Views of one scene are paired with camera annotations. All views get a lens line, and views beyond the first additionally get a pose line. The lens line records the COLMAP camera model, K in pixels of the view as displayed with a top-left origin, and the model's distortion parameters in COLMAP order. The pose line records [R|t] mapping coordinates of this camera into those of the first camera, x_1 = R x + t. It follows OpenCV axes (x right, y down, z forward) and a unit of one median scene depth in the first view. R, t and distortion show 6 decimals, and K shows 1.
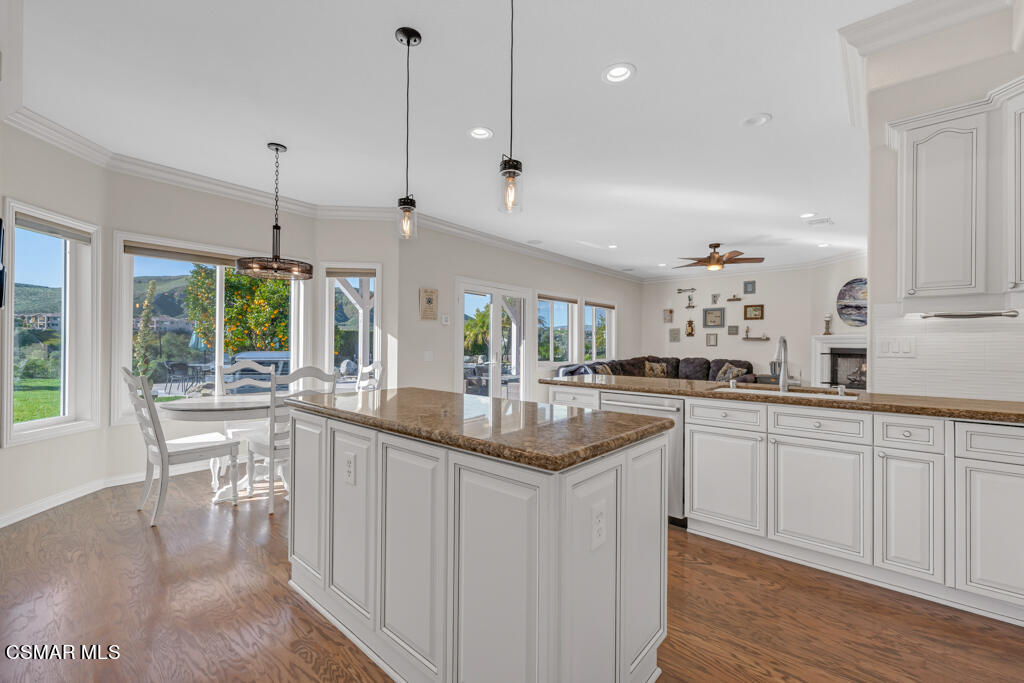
lens RADIAL K [[423.4, 0, 512.0], [0, 423.4, 341.5], [0, 0, 1]] dist [0.003985, -0.000099]
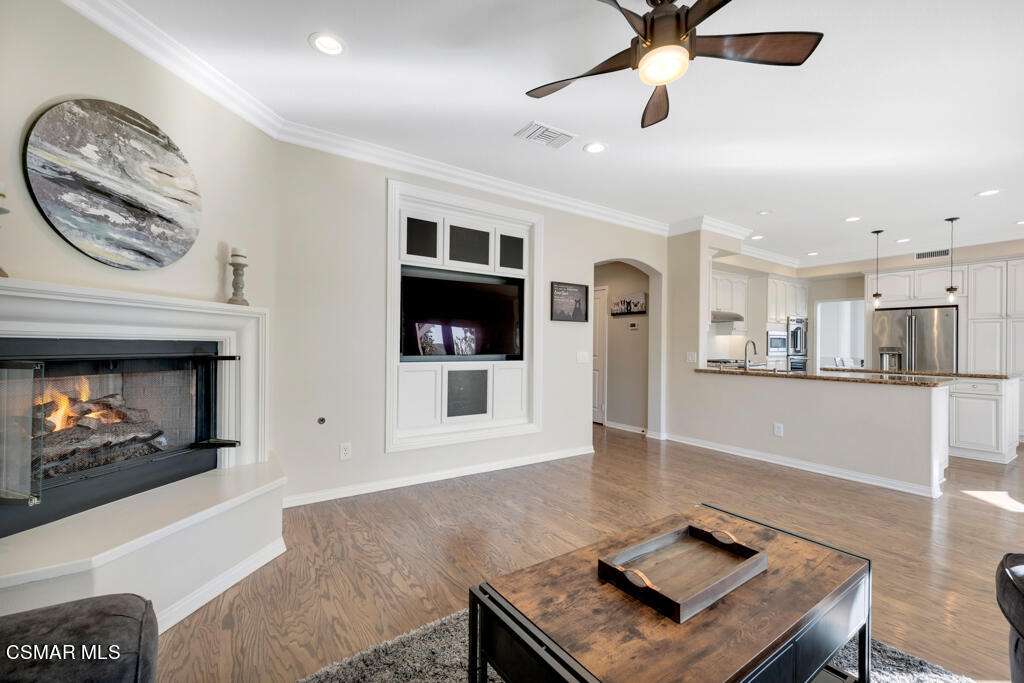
lens RADIAL K [[423.4, 0, 512.0], [0, 423.4, 341.5], [0, 0, 1]] dist [0.003985, -0.000099]
pose [[-0.967371, -0.014711, 0.252937, 0.378369], [-0.019146, 0.999703, -0.015079, 0.012835], [-0.252641, -0.019430, -0.967365, 0.982359]]
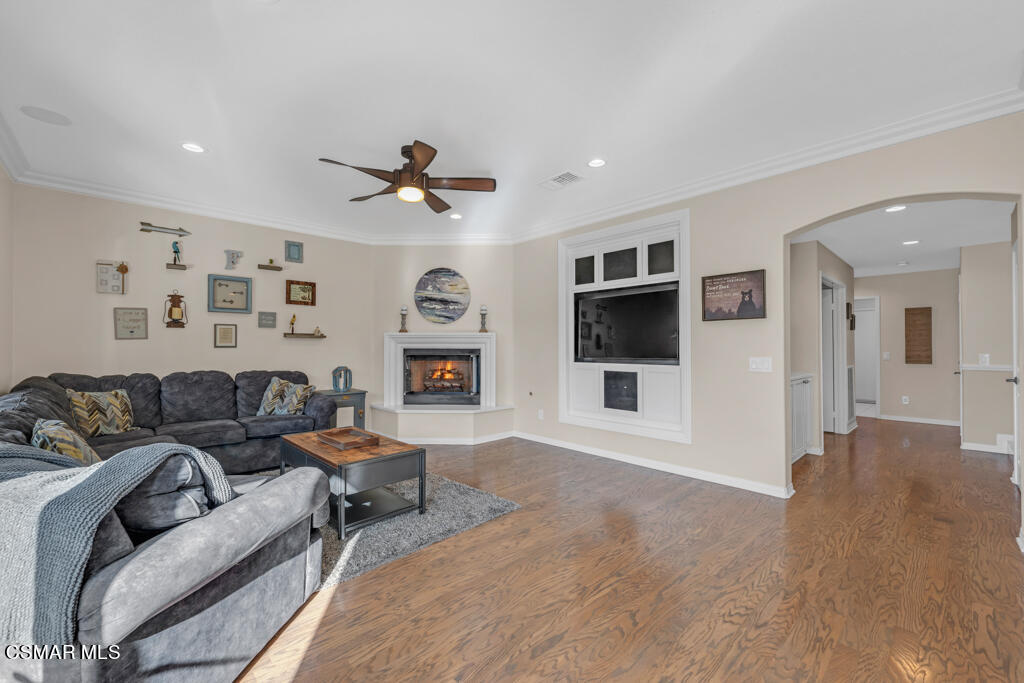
lens RADIAL K [[417.8, 0, 508.1], [0, 417.8, 343.1], [0, 0, 1]] dist [-0.000499, -0.000024]
pose [[0.101372, 0.003230, 0.994843, -0.011899], [-0.007369, 0.999970, -0.002495, 0.004396], [-0.994821, -0.007078, 0.101392, 0.627747]]
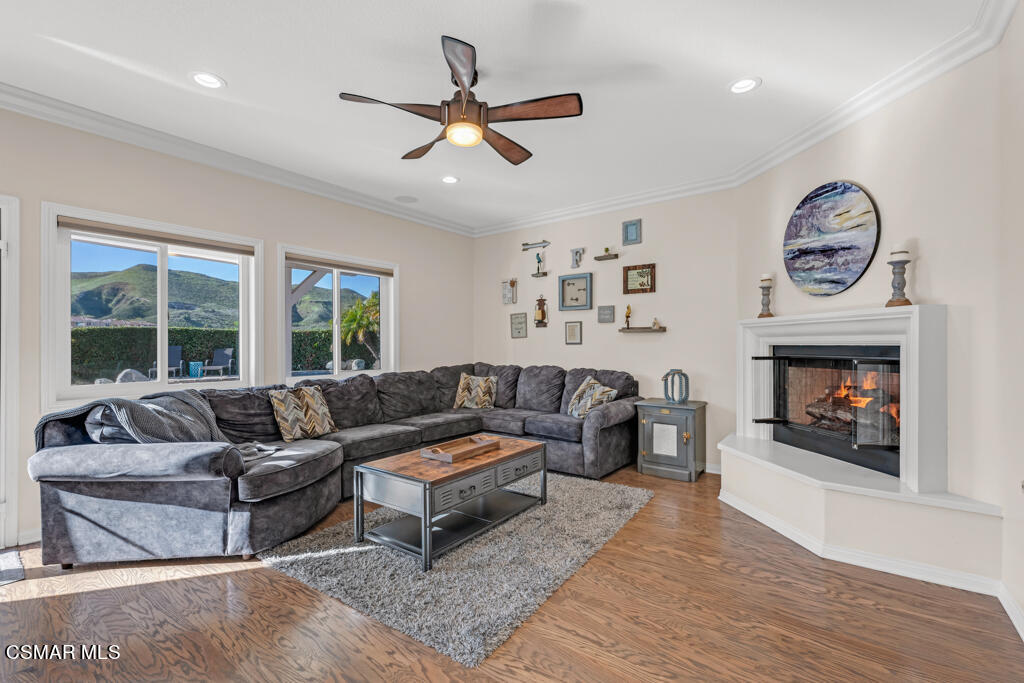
lens RADIAL K [[446.0, 0, 510.4], [0, 446.0, 343.0], [0, 0, 1]] dist [0.002833, 0.000126]
pose [[0.997735, -0.009066, 0.066650, 0.370563], [0.008854, 0.999955, 0.003472, 0.006924], [-0.066678, -0.002874, 0.997770, 0.455564]]
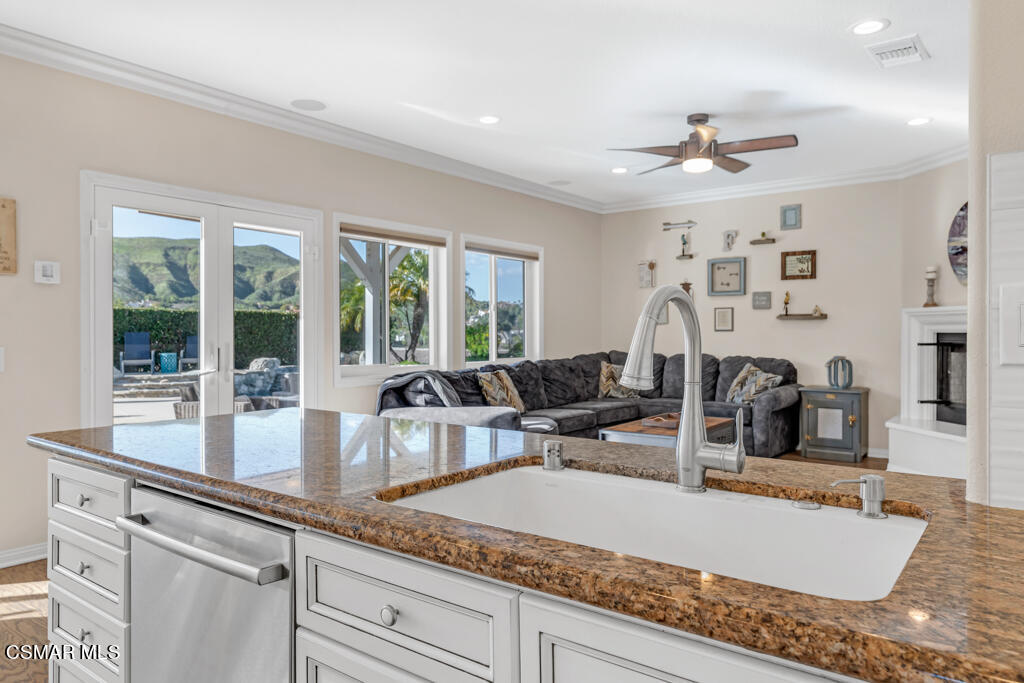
lens RADIAL K [[681.6, 0, 511.1], [0, 681.6, 336.6], [0, 0, 1]] dist [-0.000922, 0.000193]
pose [[0.998092, -0.007645, 0.061273, 0.166930], [0.006749, 0.999868, 0.014804, 0.003621], [-0.061378, -0.014363, 0.998011, 0.188689]]
